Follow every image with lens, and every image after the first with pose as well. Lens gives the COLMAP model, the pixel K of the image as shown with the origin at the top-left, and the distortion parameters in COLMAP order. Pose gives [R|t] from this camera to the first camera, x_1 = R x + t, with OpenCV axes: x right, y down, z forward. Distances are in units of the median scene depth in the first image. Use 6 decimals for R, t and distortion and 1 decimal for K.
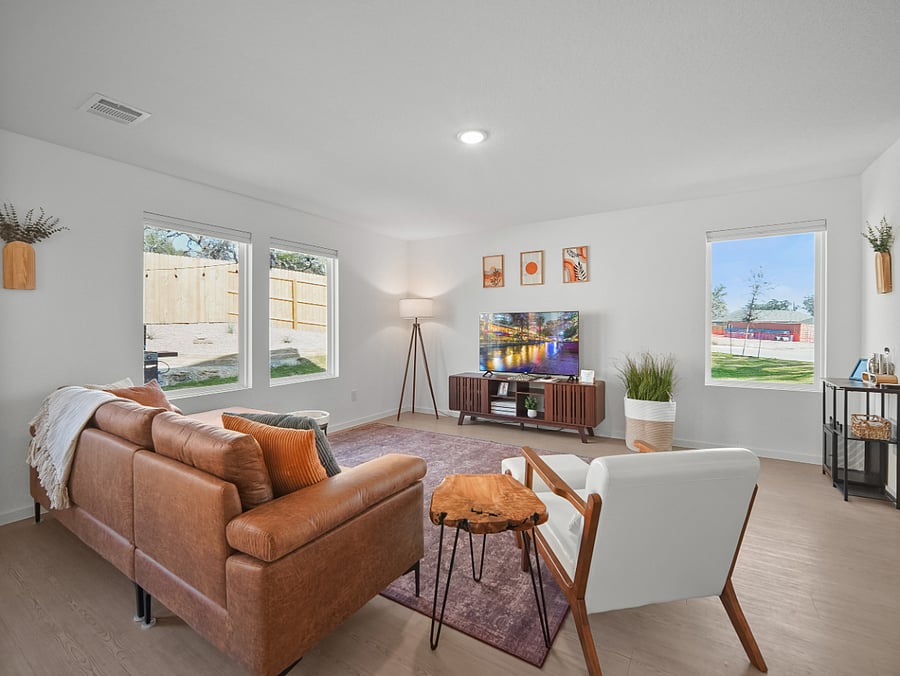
lens RADIAL K [[406.0, 0, 447.8], [0, 406.0, 322.5], [0, 0, 1]] dist [-0.028202, -0.000187]
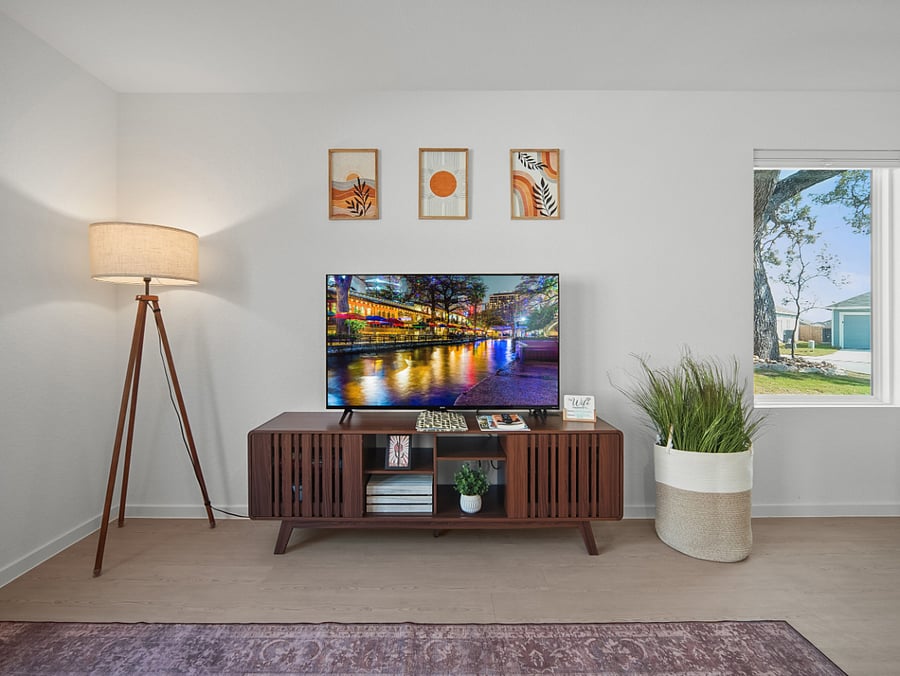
lens RADIAL K [[406.0, 0, 447.8], [0, 406.0, 322.5], [0, 0, 1]] dist [-0.028202, -0.000187]
pose [[0.846703, 0.000210, 0.532066, -0.043858], [-0.012827, 0.999717, 0.020017, 0.020379], [-0.531912, -0.023773, 0.846466, 0.615721]]
